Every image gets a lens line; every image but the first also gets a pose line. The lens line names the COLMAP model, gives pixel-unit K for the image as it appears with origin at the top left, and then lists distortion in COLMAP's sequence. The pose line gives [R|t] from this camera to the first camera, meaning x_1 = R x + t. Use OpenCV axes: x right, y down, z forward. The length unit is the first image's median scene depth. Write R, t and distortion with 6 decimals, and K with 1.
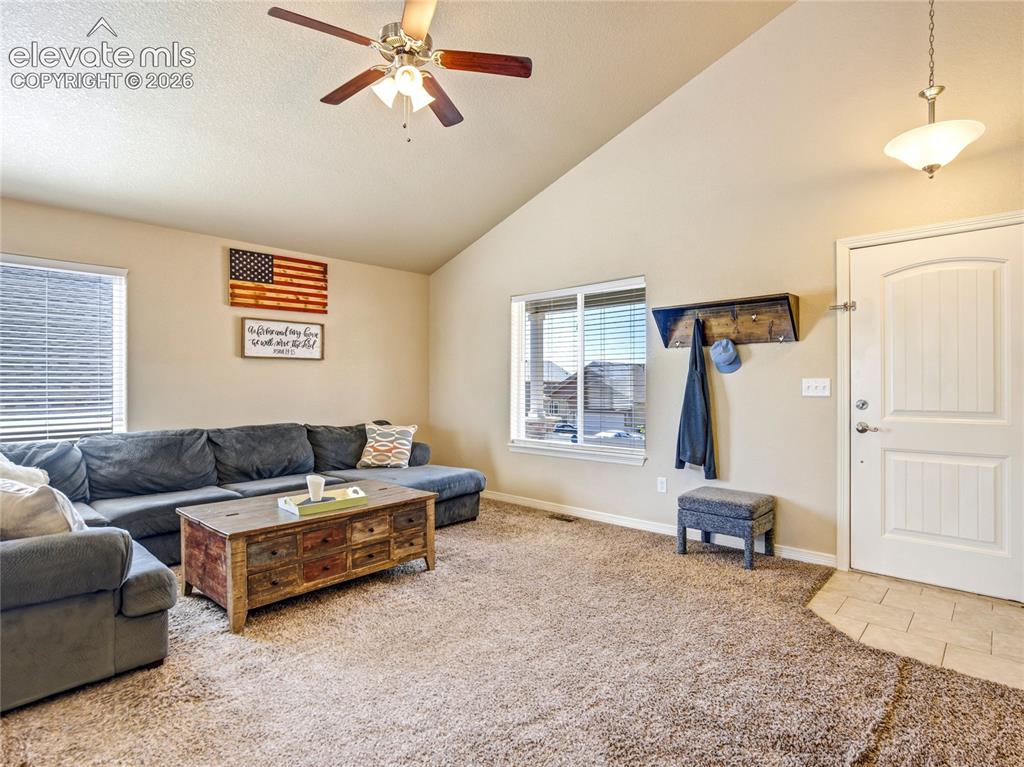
lens RADIAL K [[538.7, 0, 515.7], [0, 538.7, 383.5], [0, 0, 1]] dist [-0.003472, 0.001829]
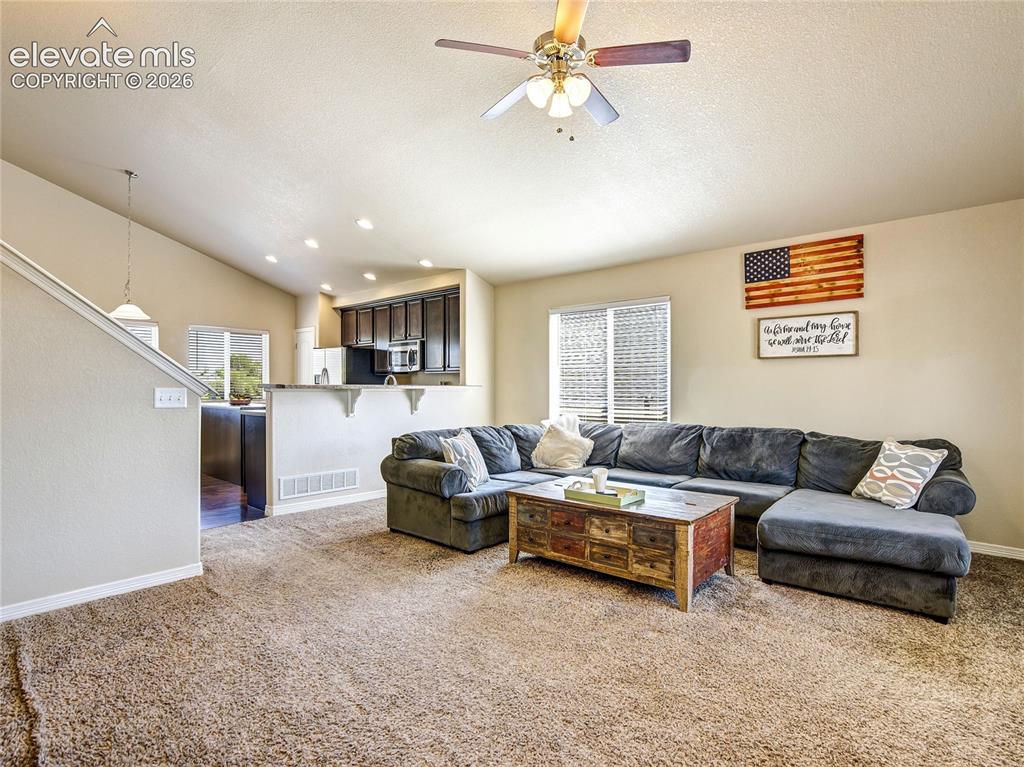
lens RADIAL K [[538.7, 0, 507.0], [0, 538.7, 381.3], [0, 0, 1]] dist [-0.003472, 0.001829]
pose [[0.032801, -0.003217, -0.999457, 0.472947], [0.003477, 0.999989, -0.003105, -0.004876], [0.999456, -0.003374, 0.032812, 0.497036]]
